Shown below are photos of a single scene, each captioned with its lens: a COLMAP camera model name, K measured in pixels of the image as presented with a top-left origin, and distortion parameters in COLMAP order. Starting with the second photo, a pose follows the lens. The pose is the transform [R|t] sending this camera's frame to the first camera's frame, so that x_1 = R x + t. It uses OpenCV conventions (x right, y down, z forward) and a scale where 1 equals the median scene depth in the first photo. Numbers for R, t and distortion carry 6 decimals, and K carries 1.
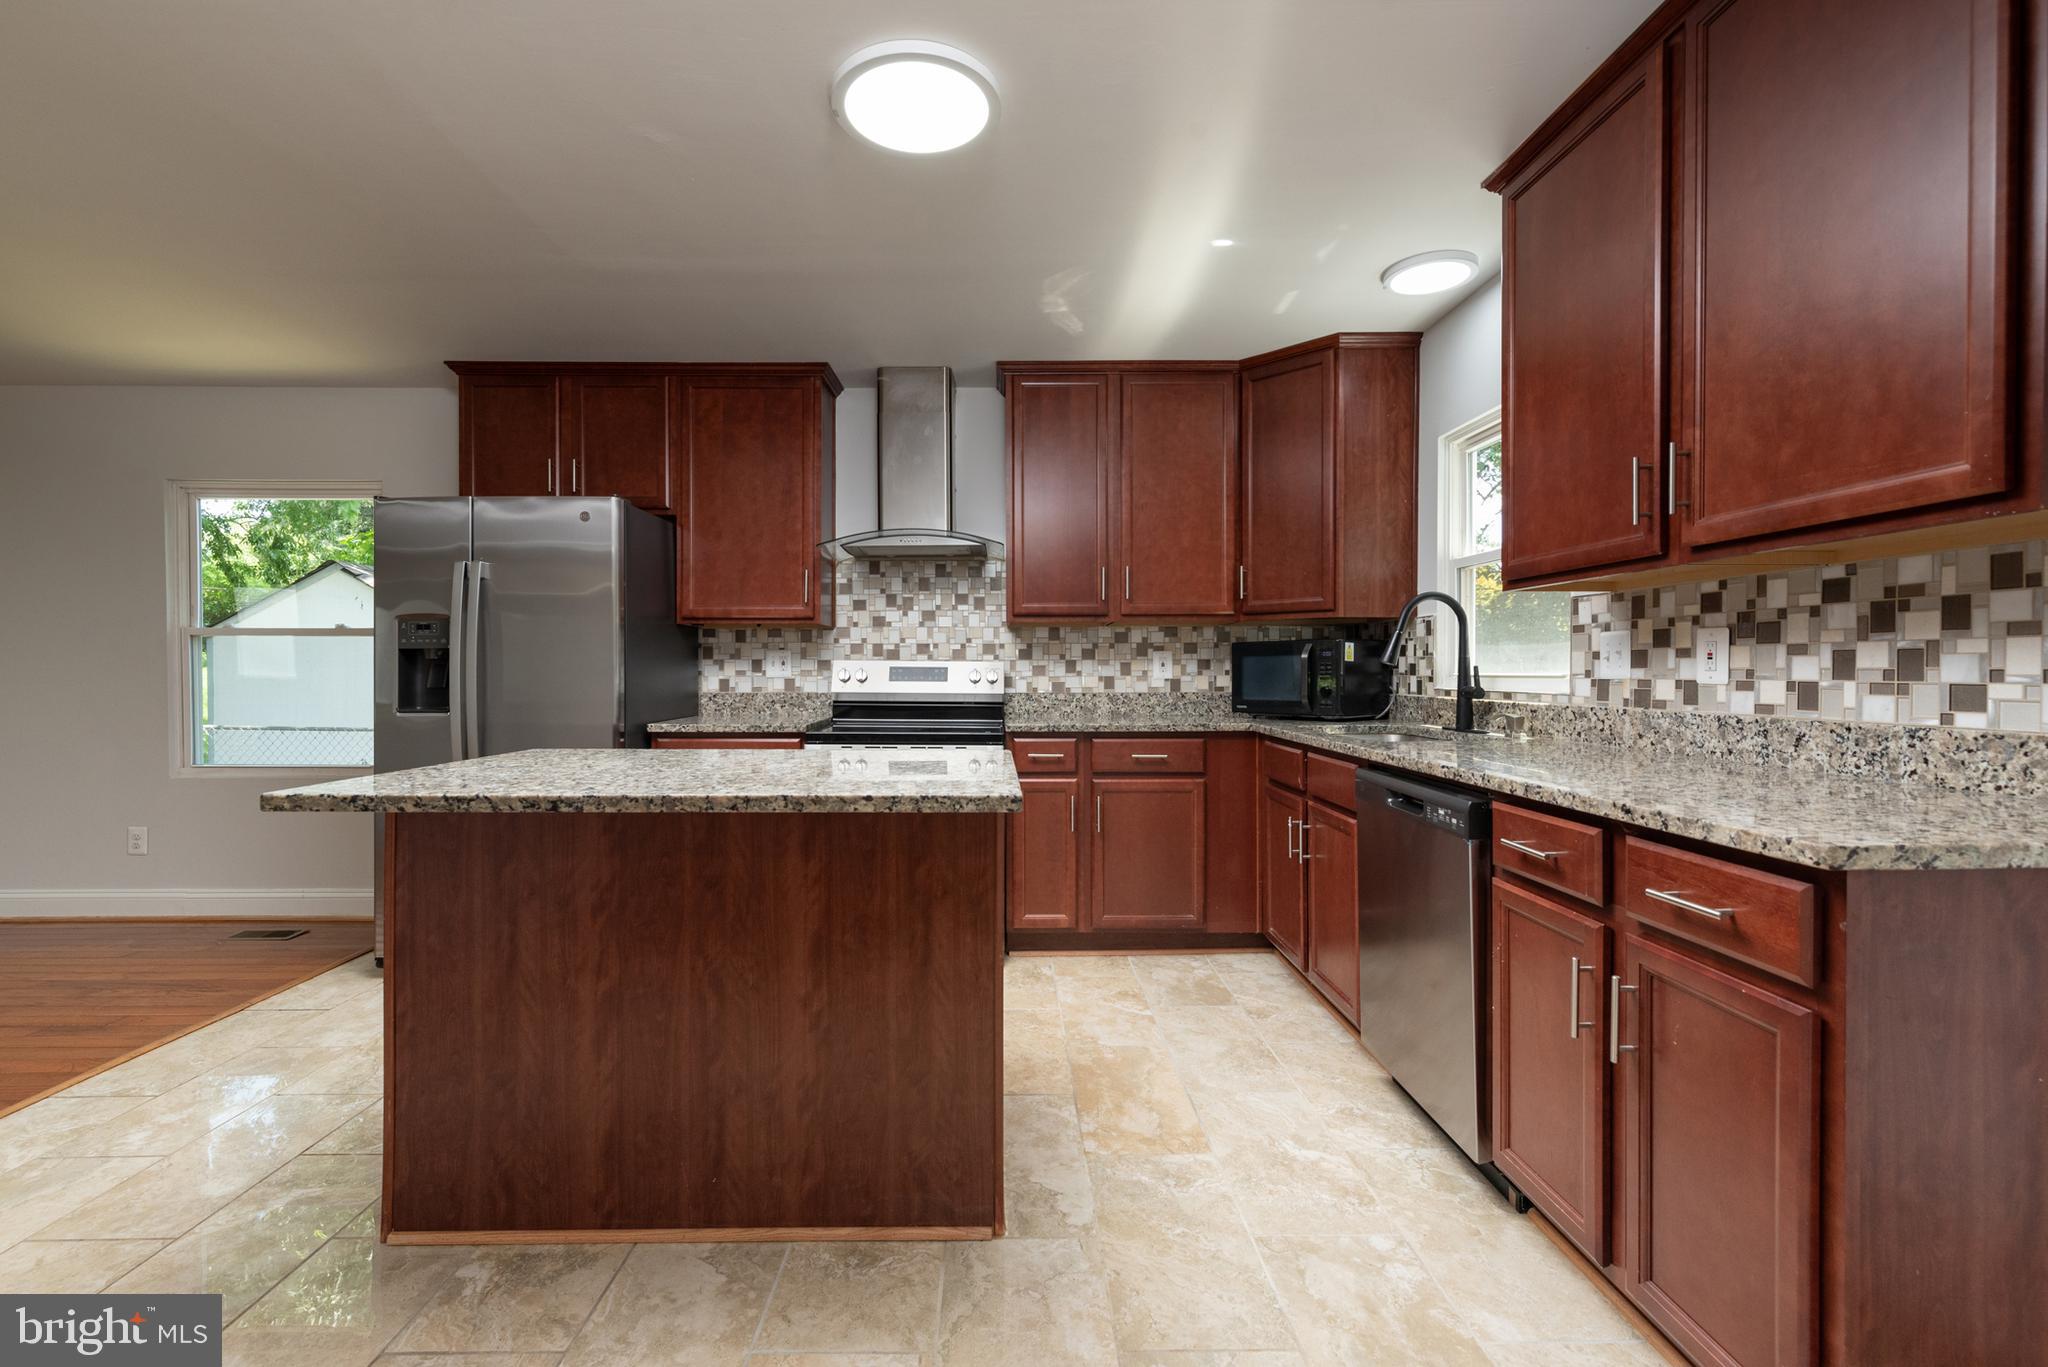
lens RADIAL K [[908.5, 0, 1030.0], [0, 908.5, 675.8], [0, 0, 1]] dist [0.002662, 0.000487]
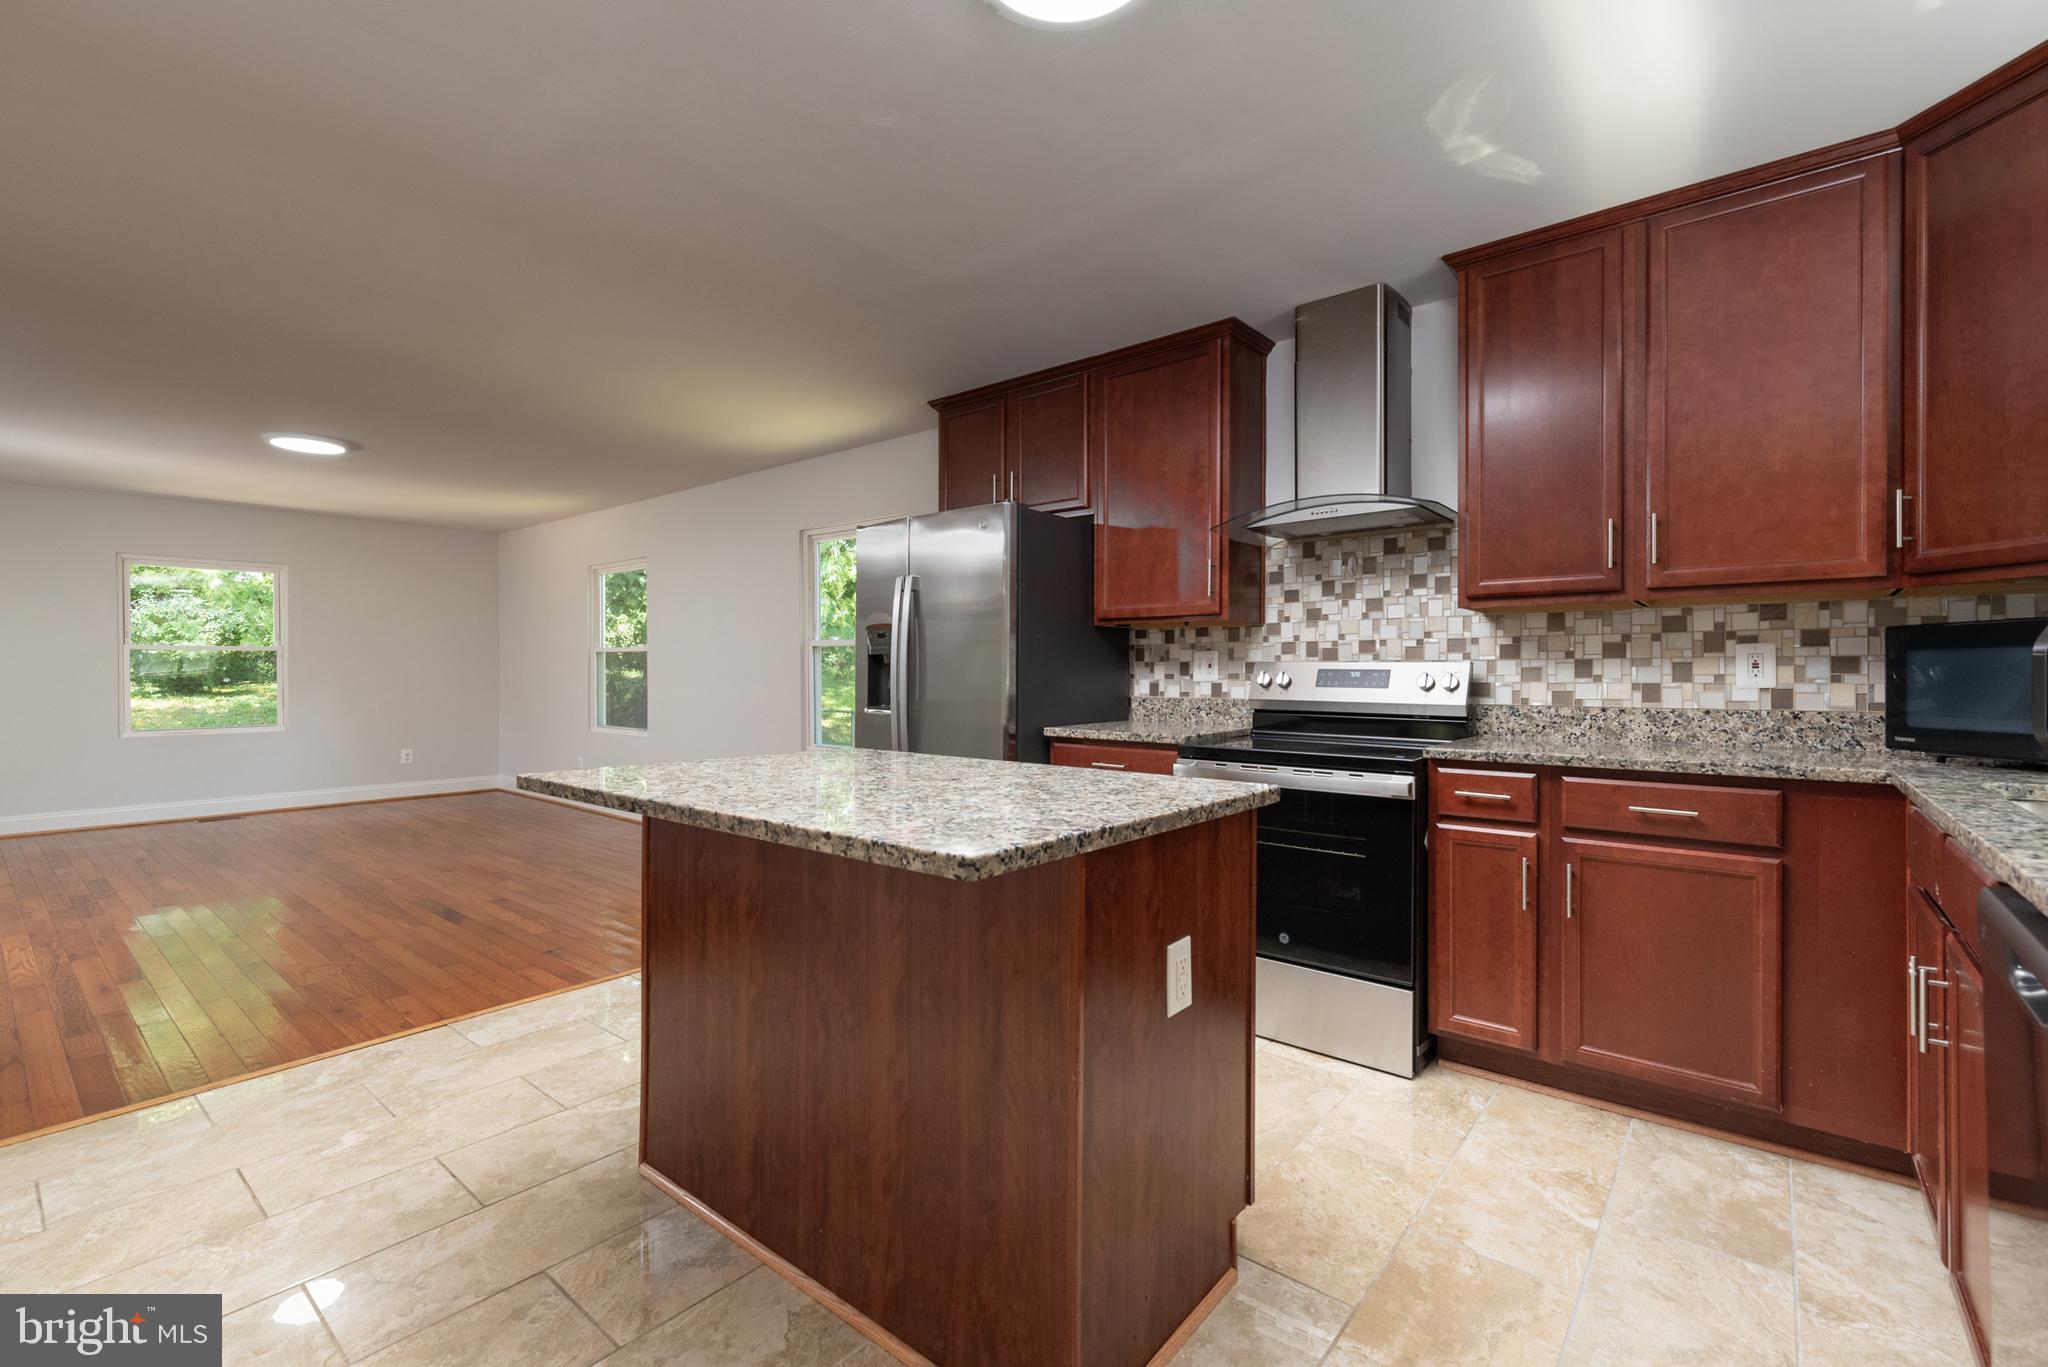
lens RADIAL K [[918.1, 0, 1015.5], [0, 918.1, 674.0], [0, 0, 1]] dist [0.001307, 0.000611]
pose [[0.749295, 0.001894, -0.662233, 0.214614], [-0.004835, 0.999985, -0.002610, -0.002657], [0.662218, 0.005158, 0.749293, 0.225892]]
